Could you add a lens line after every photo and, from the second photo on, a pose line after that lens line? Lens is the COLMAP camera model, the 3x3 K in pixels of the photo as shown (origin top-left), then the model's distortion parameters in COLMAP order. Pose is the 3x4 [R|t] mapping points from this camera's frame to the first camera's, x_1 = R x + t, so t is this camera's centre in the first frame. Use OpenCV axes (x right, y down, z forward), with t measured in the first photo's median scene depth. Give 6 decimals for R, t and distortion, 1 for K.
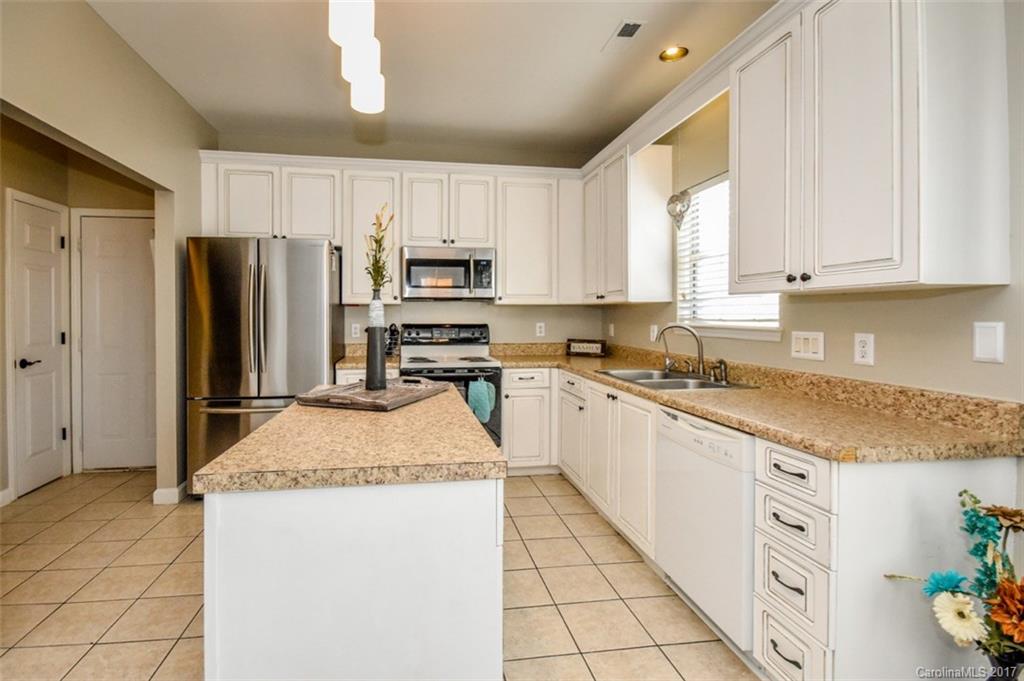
lens RADIAL K [[481.2, 0, 473.5], [0, 481.2, 321.9], [0, 0, 1]] dist [-0.003330, -0.000597]
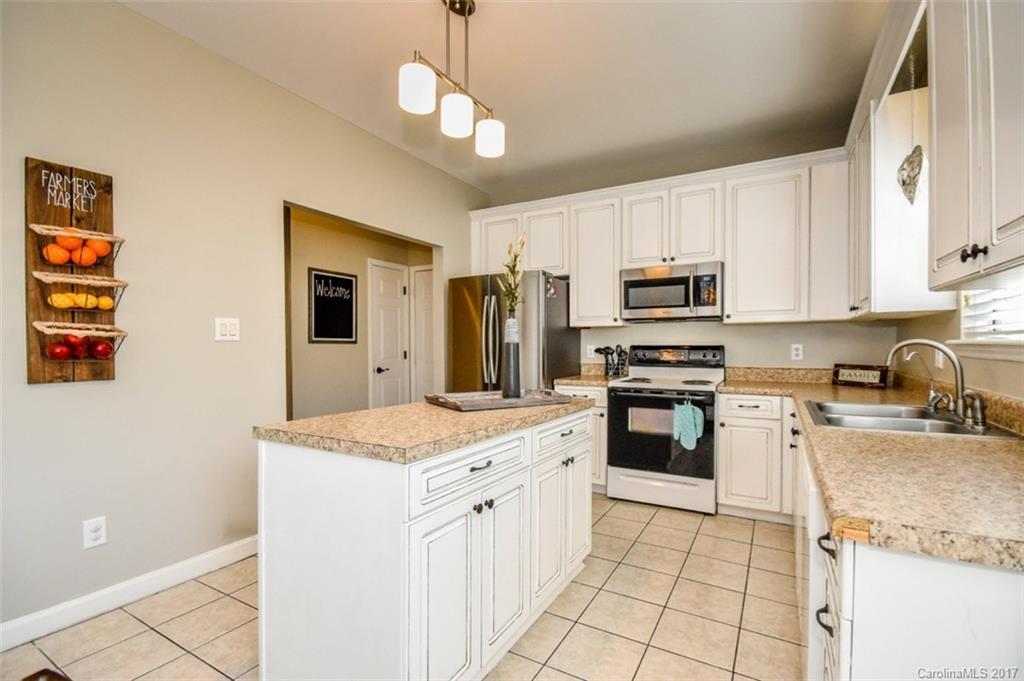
lens RADIAL K [[454.3, 0, 513.9], [0, 454.3, 353.5], [0, 0, 1]] dist [0.000340, 0.000162]
pose [[0.791706, 0.008630, -0.610841, 0.299123], [-0.004250, 0.999954, 0.008619, 0.017496], [0.610887, -0.004228, 0.791706, 0.099472]]
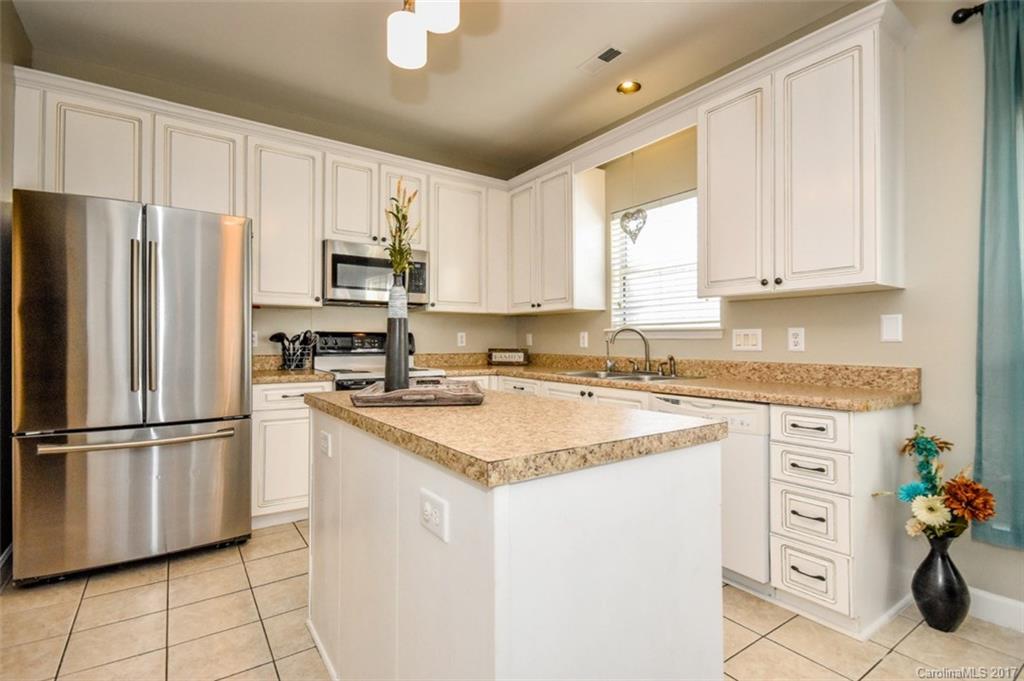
lens RADIAL K [[485.5, 0, 523.3], [0, 485.5, 340.2], [0, 0, 1]] dist [-0.000891, -0.000340]
pose [[0.889189, 0.001632, 0.457537, -0.259583], [0.004935, 0.999901, -0.013157, 0.040042], [-0.457513, 0.013957, 0.889093, 0.085990]]
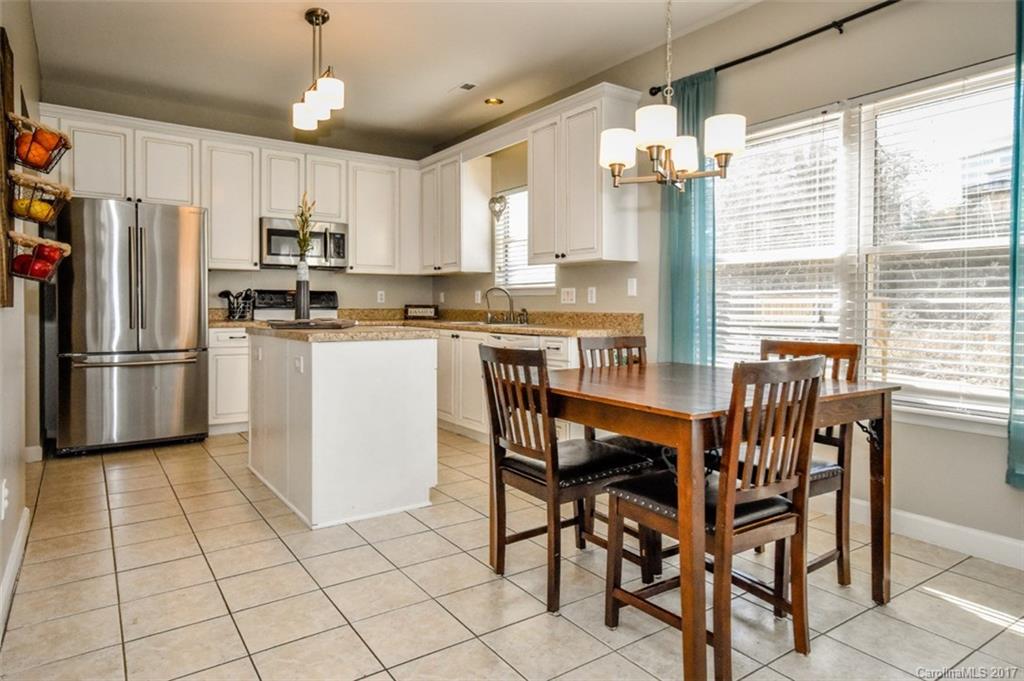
lens RADIAL K [[617.7, 0, 512.0], [0, 617.7, 309.2], [0, 0, 1]] dist [0.012104, 0.001744]
pose [[0.897436, -0.001609, 0.441142, -0.291987], [0.002950, 0.999993, -0.002354, 0.063512], [-0.441135, 0.003414, 0.897434, -0.566507]]
